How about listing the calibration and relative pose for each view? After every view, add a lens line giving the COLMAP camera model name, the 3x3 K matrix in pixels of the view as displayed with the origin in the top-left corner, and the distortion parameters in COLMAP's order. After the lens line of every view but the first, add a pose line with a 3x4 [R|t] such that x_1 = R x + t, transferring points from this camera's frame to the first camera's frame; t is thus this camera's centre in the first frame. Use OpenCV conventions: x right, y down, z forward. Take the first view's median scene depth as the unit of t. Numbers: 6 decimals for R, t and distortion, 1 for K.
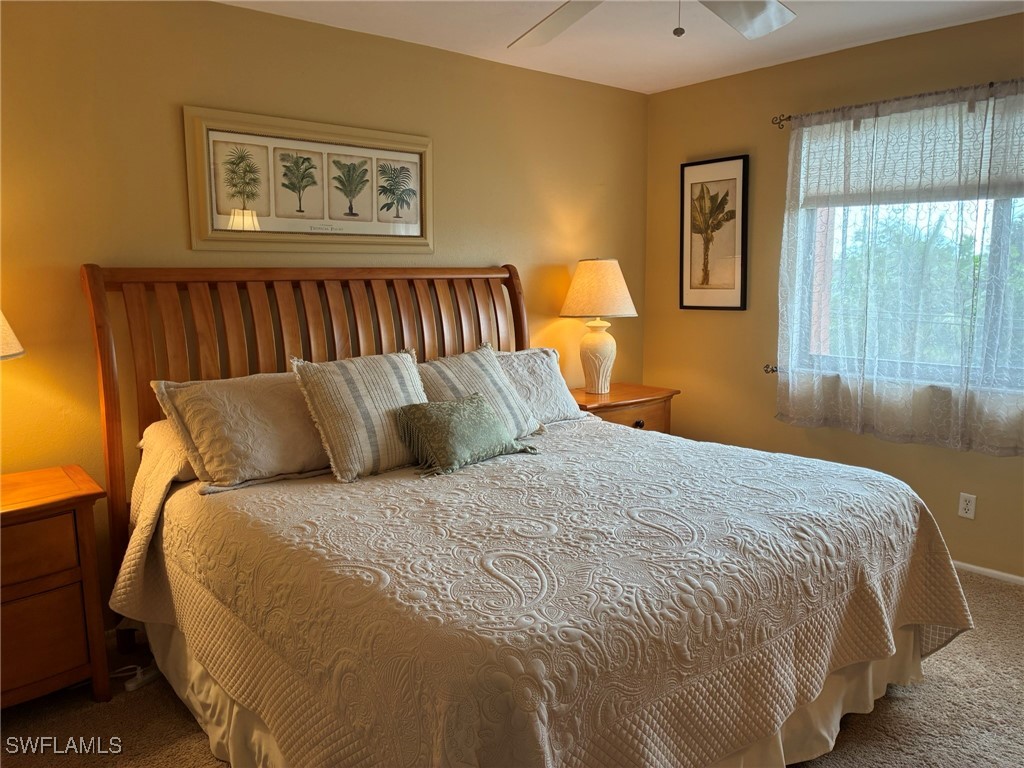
lens RADIAL K [[776.8, 0, 517.5], [0, 776.8, 386.5], [0, 0, 1]] dist [0.016221, -0.034689]
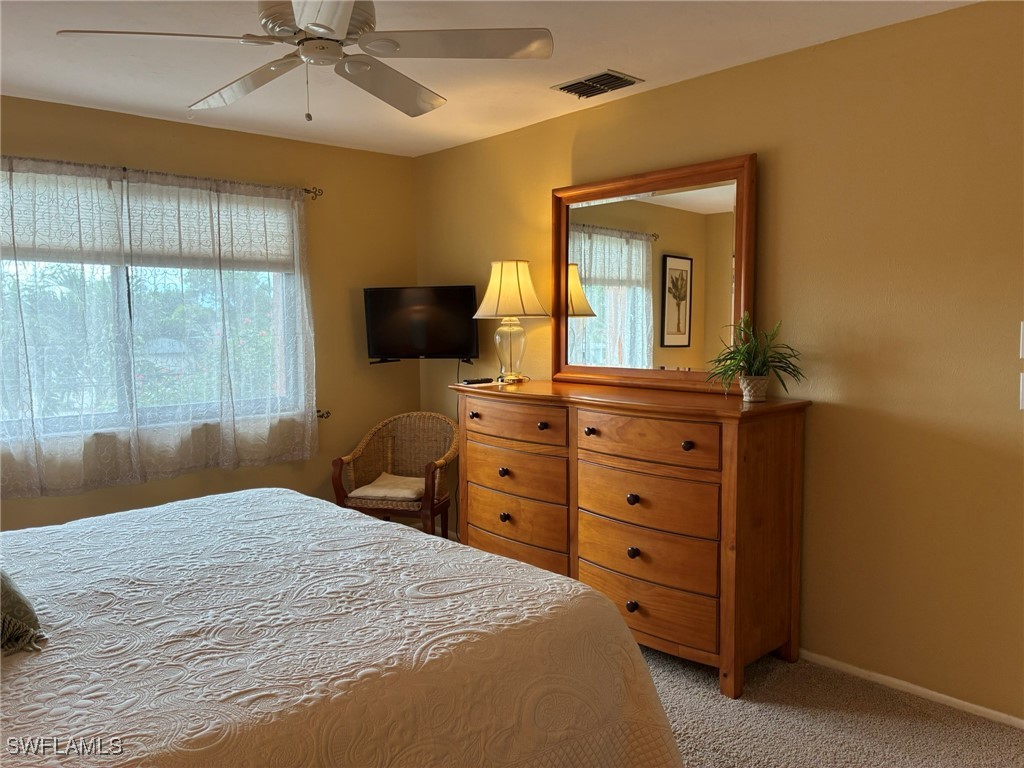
lens RADIAL K [[776.8, 0, 509.2], [0, 776.8, 390.6], [0, 0, 1]] dist [0.016221, -0.034689]
pose [[-0.006486, -0.086051, 0.996270, -0.914352], [0.157022, 0.983844, 0.086000, -0.105663], [-0.987574, 0.156994, 0.007131, 0.717457]]
